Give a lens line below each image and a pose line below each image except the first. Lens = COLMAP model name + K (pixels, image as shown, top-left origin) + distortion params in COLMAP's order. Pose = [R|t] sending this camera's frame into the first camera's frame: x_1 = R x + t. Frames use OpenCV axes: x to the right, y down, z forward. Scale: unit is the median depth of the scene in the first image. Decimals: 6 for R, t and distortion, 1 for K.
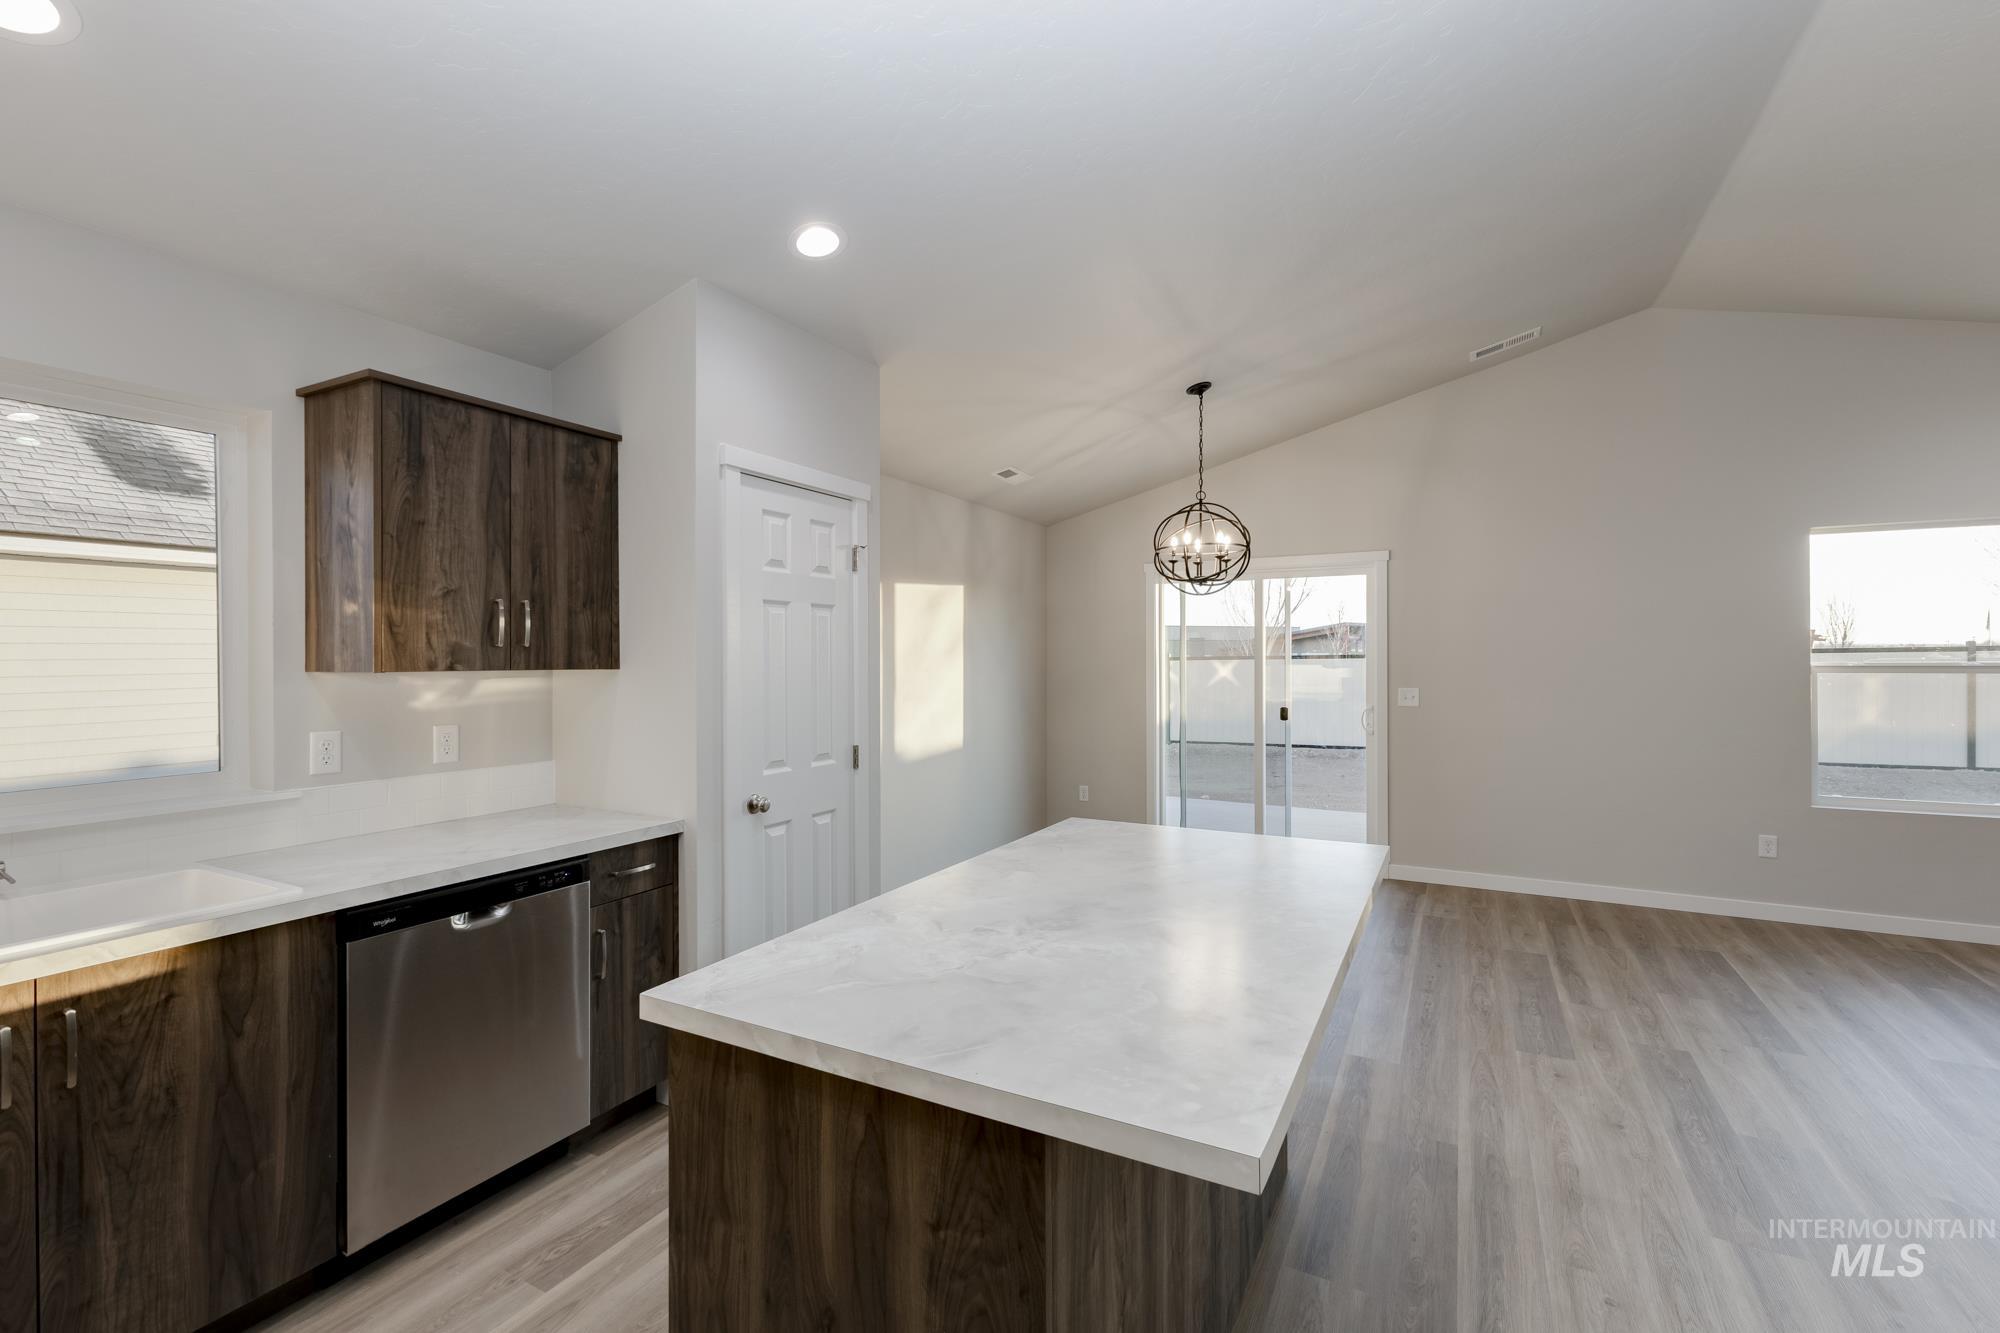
lens RADIAL K [[863.1, 0, 995.7], [0, 863.1, 656.5], [0, 0, 1]] dist [0.011776, -0.004732]
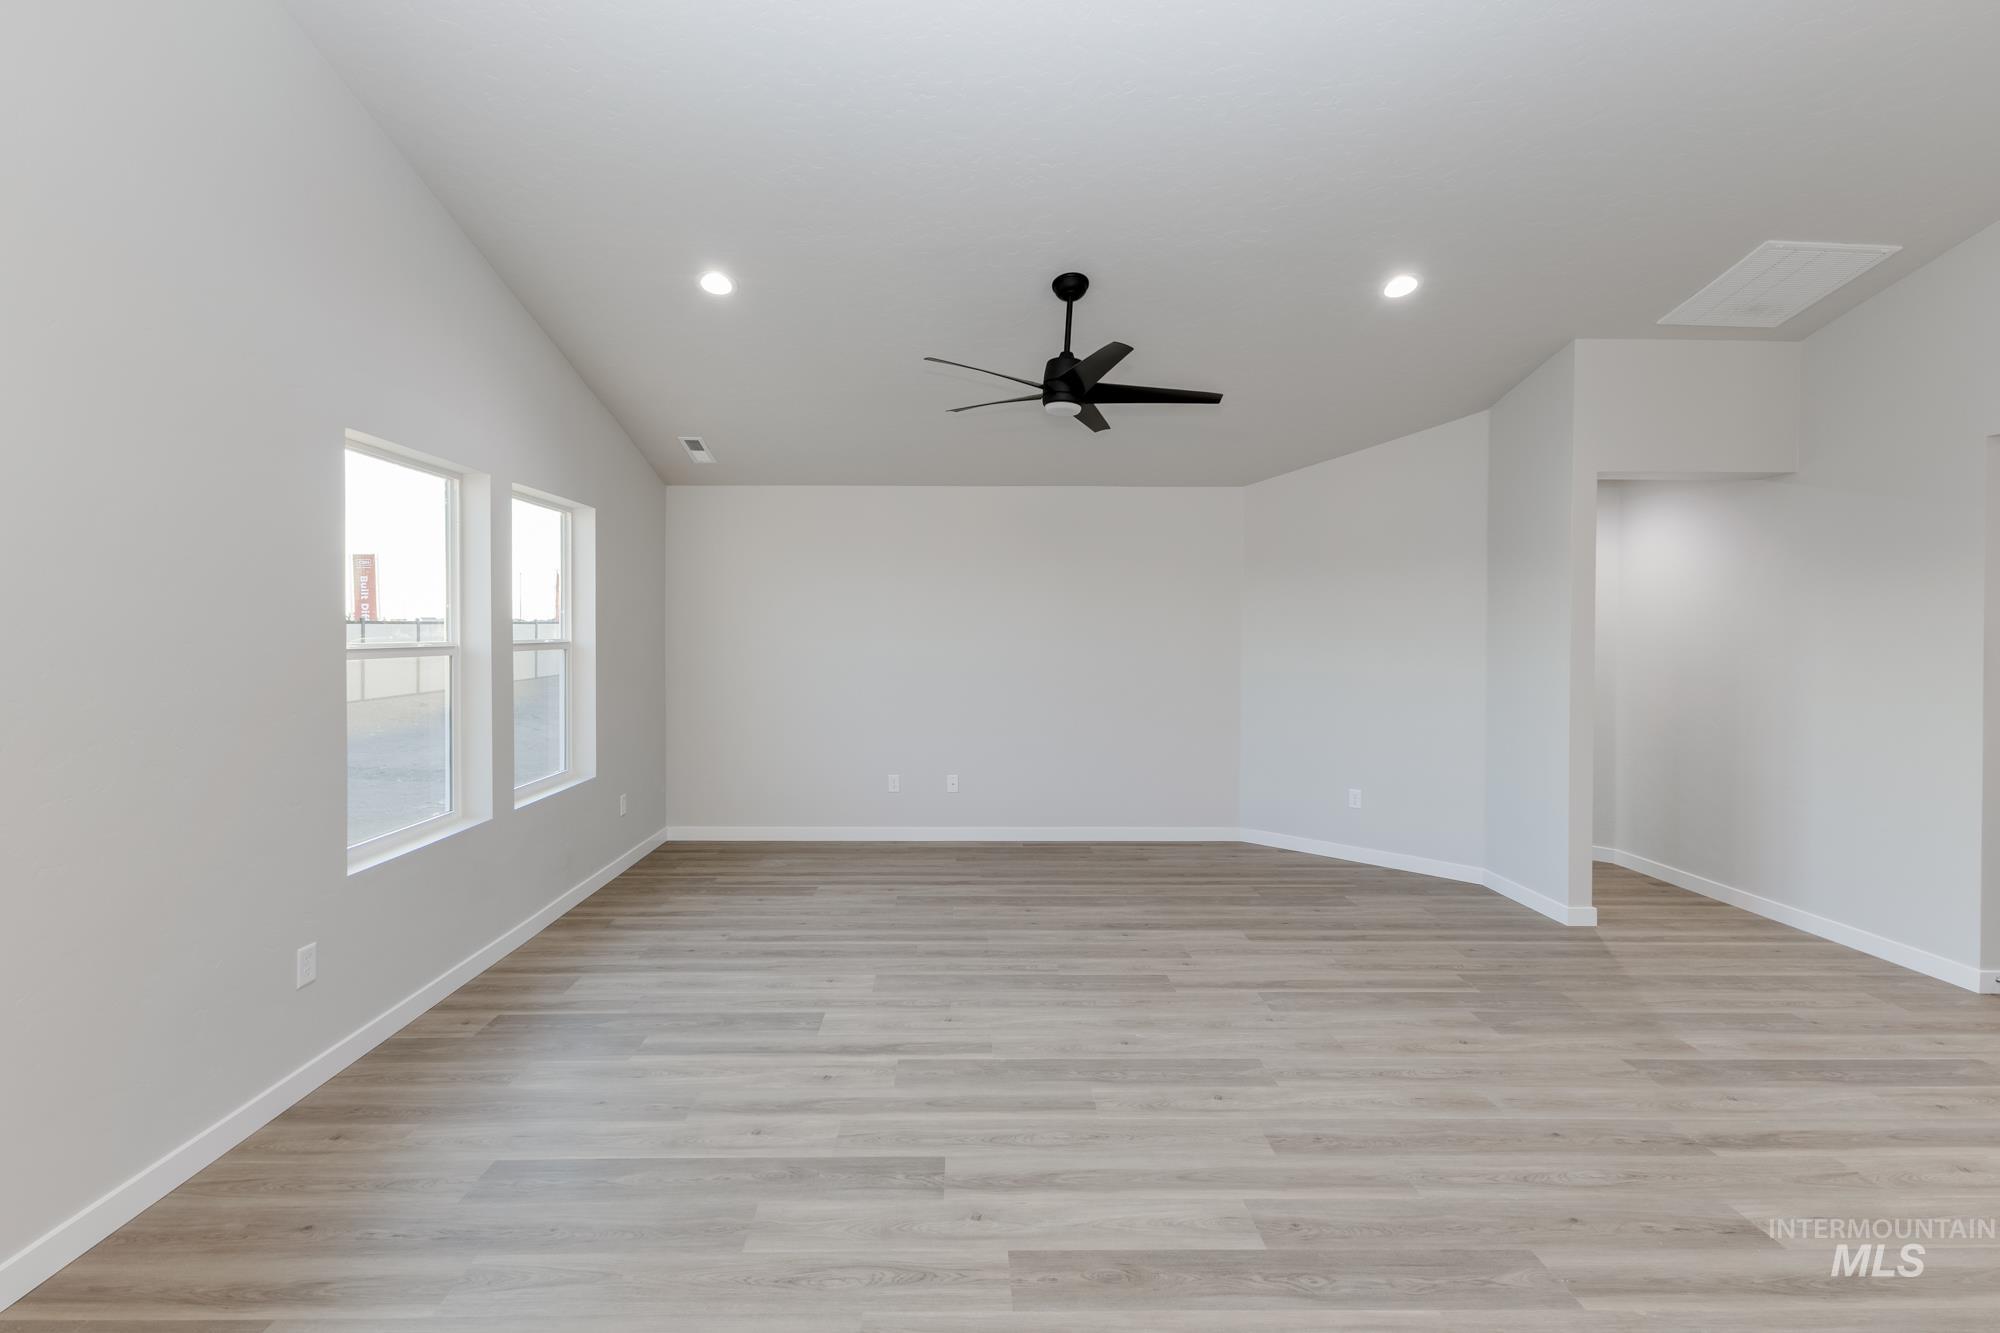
lens RADIAL K [[863.1, 0, 976.8], [0, 863.1, 649.5], [0, 0, 1]] dist [0.011776, -0.004732]
pose [[-0.488911, -0.010788, 0.872267, 0.272628], [-0.001245, 0.999931, 0.011670, 0.004217], [-0.872333, 0.004620, -0.488890, 1.406960]]
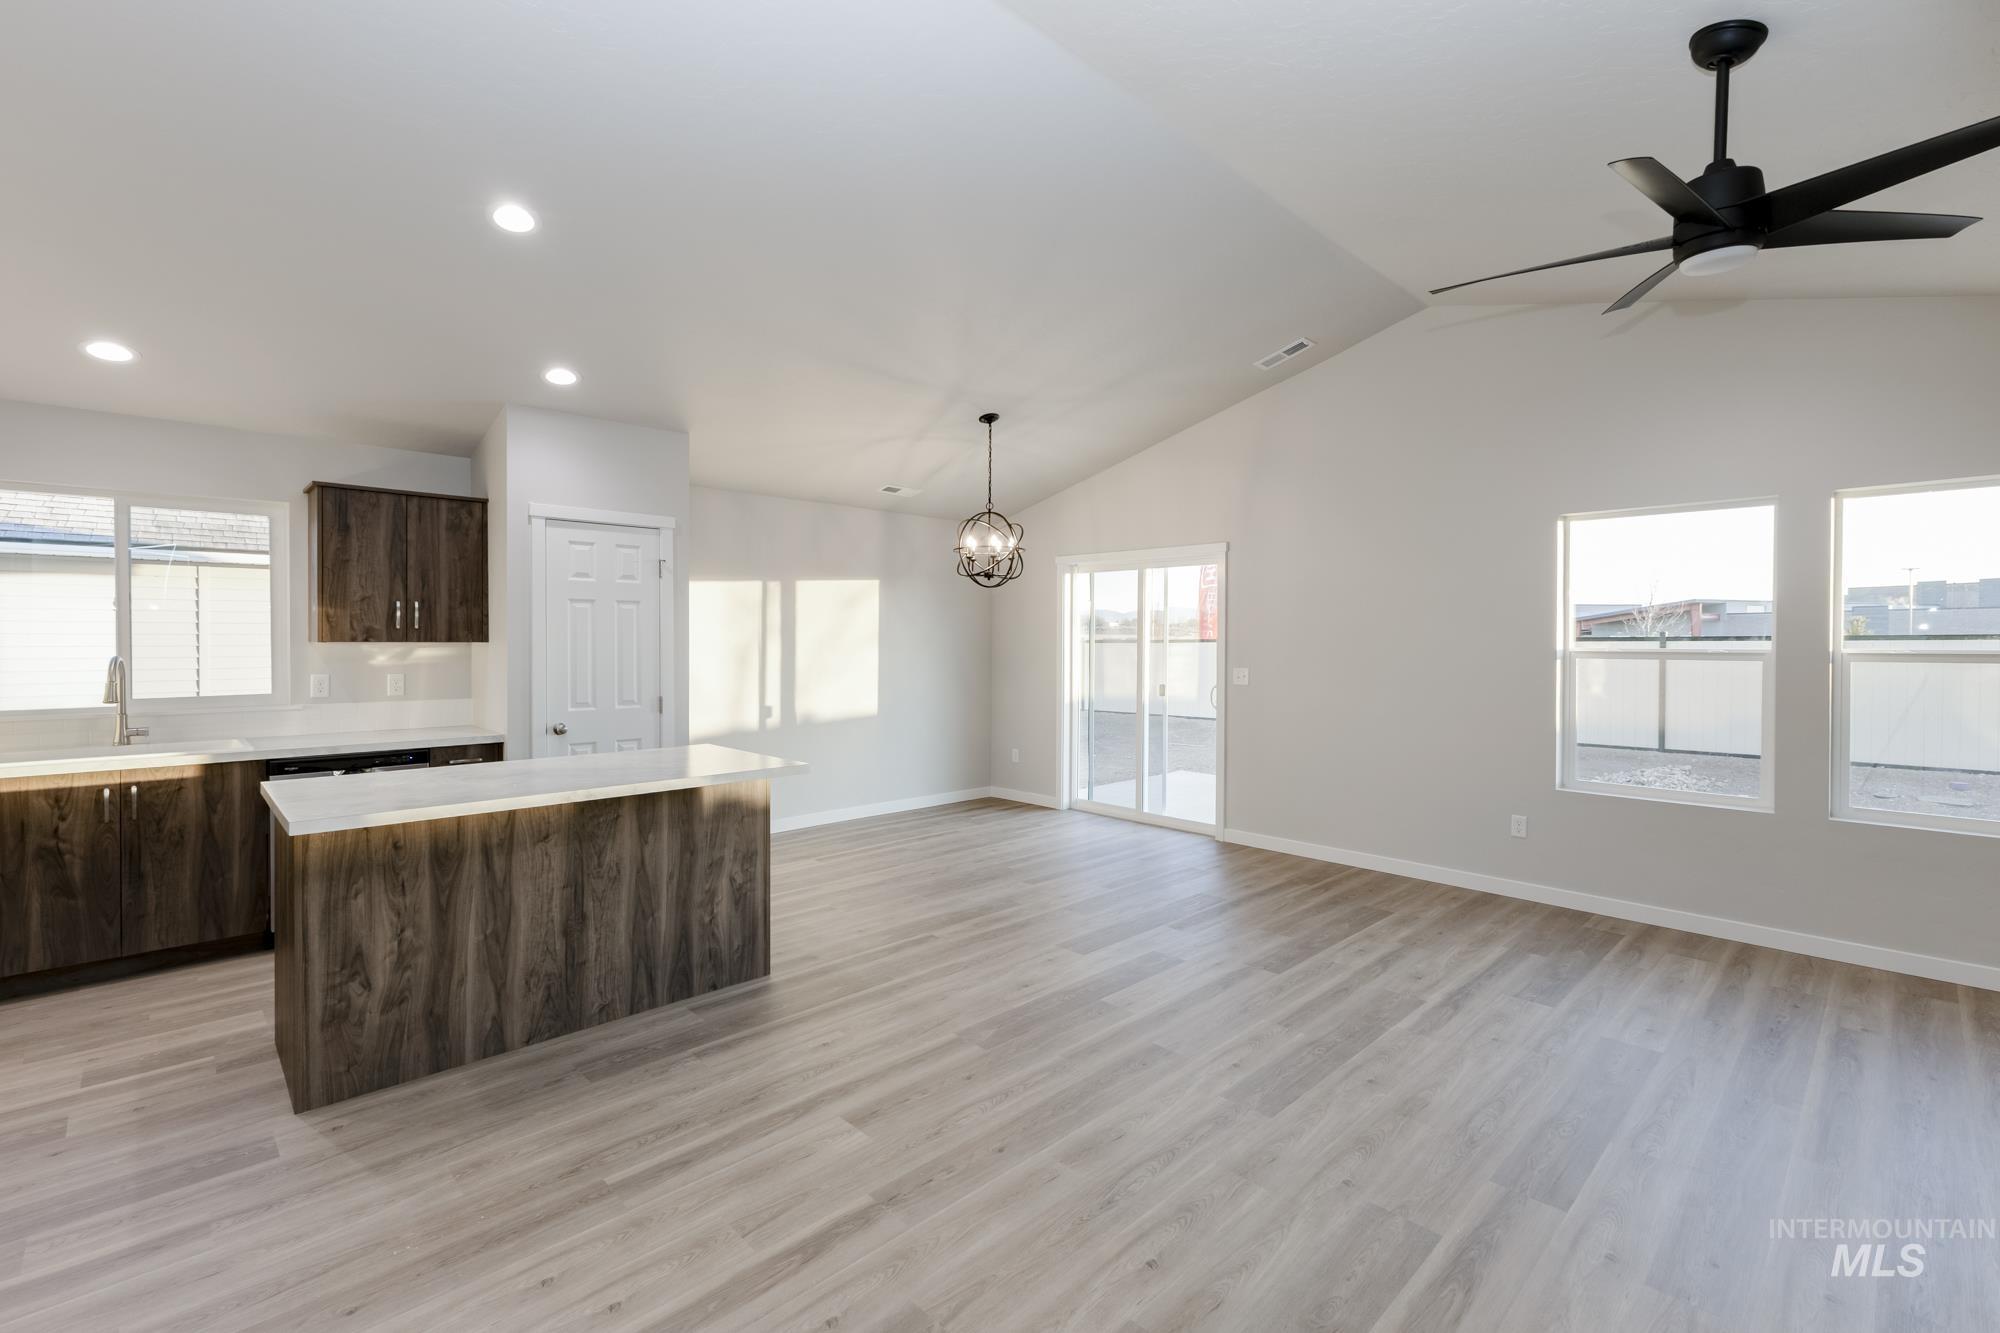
lens RADIAL K [[863.1, 0, 992.0], [0, 863.1, 651.0], [0, 0, 1]] dist [0.011776, -0.004732]
pose [[0.950704, 0.011477, -0.309887, 0.963431], [-0.006393, 0.999828, 0.017418, -0.003718], [0.310034, -0.014578, 0.950614, -0.255979]]
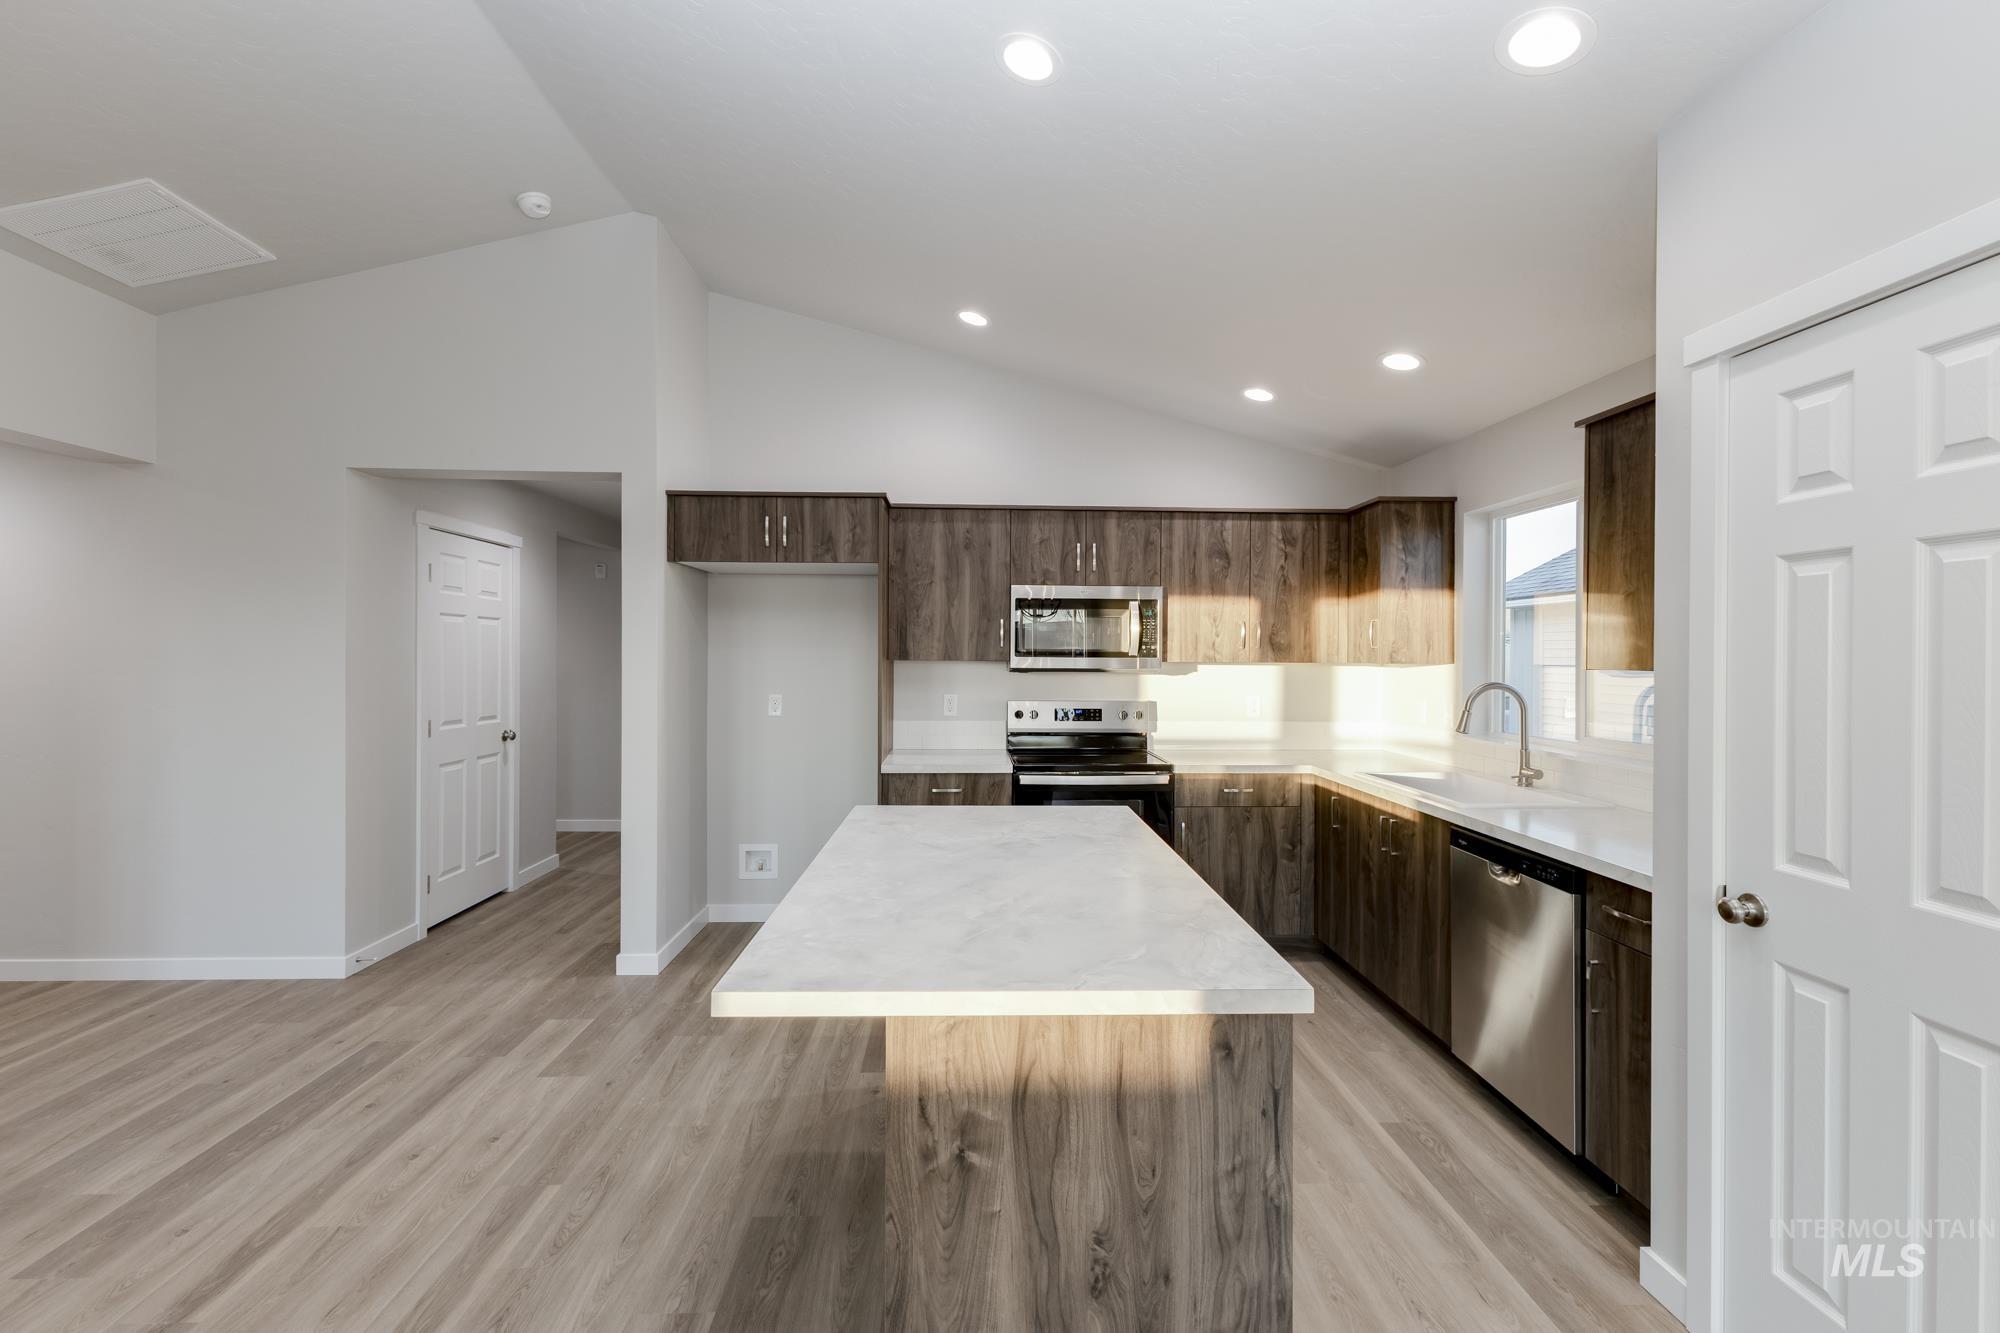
lens RADIAL K [[863.1, 0, 1006.6], [0, 863.1, 663.1], [0, 0, 1]] dist [0.011776, -0.004732]
pose [[-0.855715, 0.003144, -0.517437, 0.458912], [-0.002550, 0.999944, 0.010294, -0.000730], [0.517441, 0.010129, -0.855659, 1.248072]]
